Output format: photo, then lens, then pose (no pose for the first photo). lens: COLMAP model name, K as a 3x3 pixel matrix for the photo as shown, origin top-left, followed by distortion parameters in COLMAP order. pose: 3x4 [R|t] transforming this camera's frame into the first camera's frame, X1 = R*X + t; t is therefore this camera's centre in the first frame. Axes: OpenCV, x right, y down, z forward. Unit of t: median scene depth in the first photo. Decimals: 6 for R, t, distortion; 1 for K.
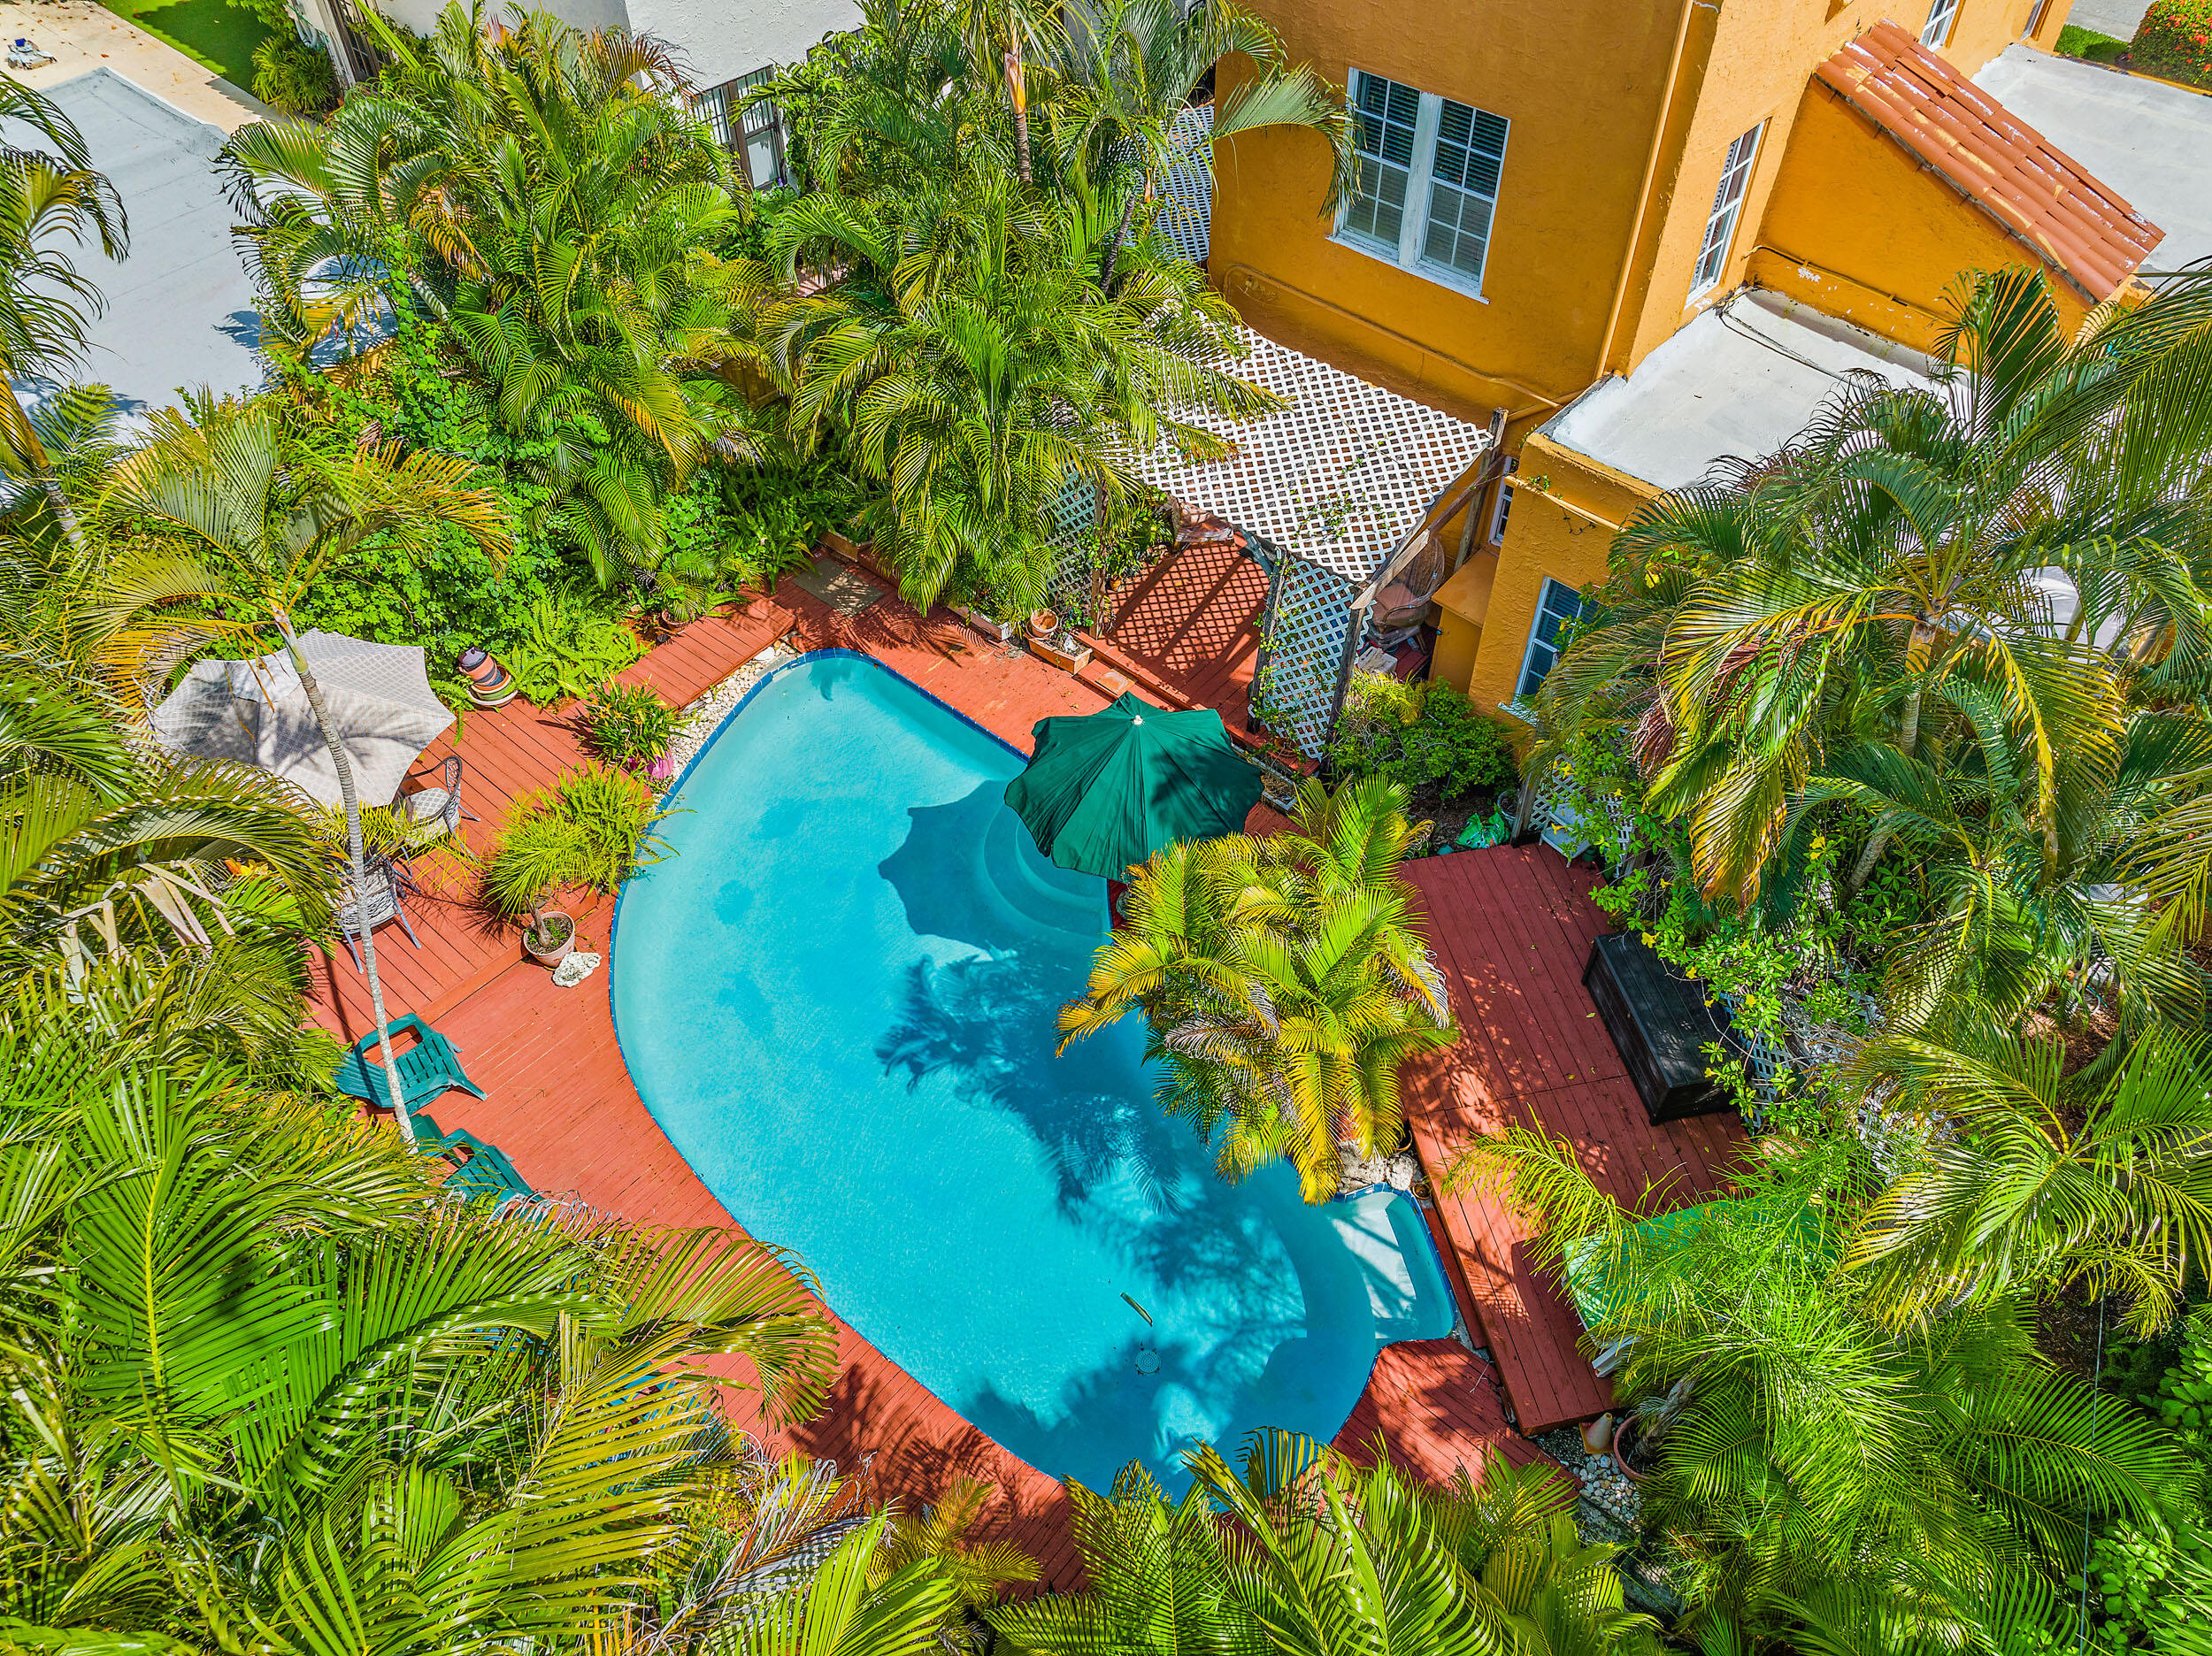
lens RADIAL K [[1580.5, 0, 1106.0], [0, 1580.5, 828.0], [0, 0, 1]] dist [-0.003269, -0.092780]
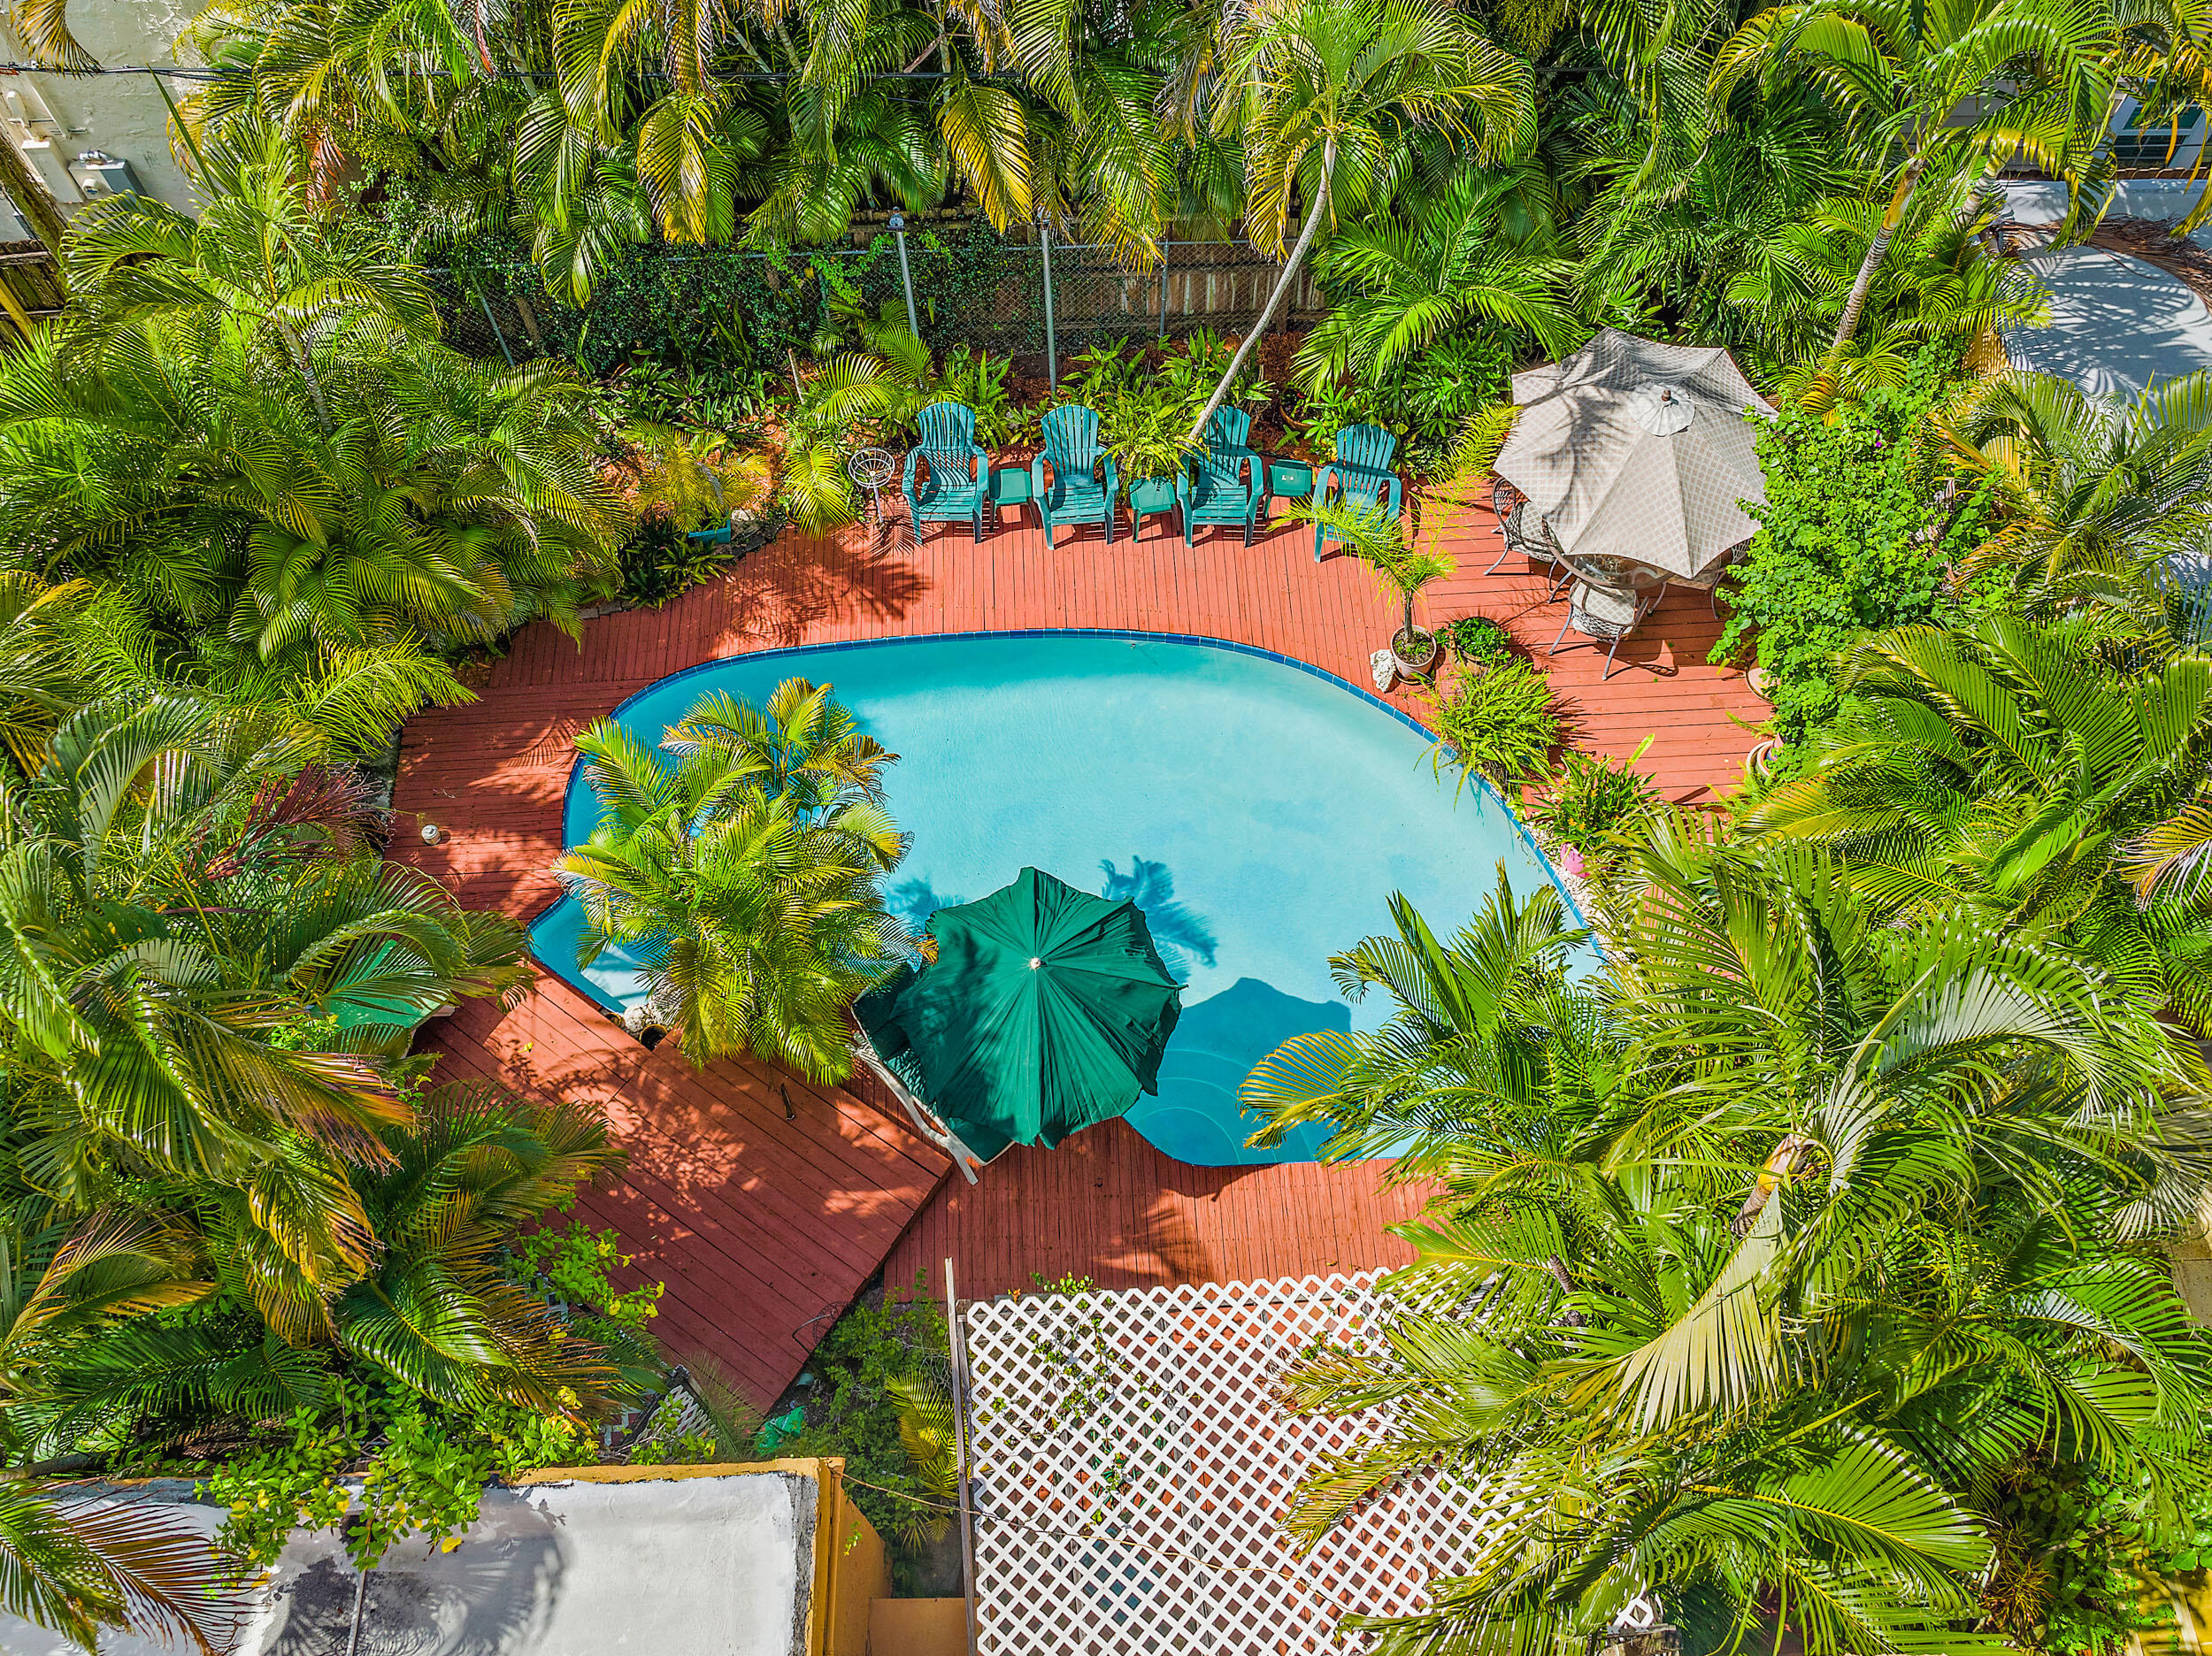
lens RADIAL K [[1580.5, 0, 1106.0], [0, 1580.5, 828.0], [0, 0, 1]] dist [-0.003269, -0.092780]
pose [[-0.714948, 0.623578, -0.316228, 0.200785], [-0.542931, -0.210170, 0.813053, -0.707729], [0.440540, 0.752981, 0.488820, 0.494192]]
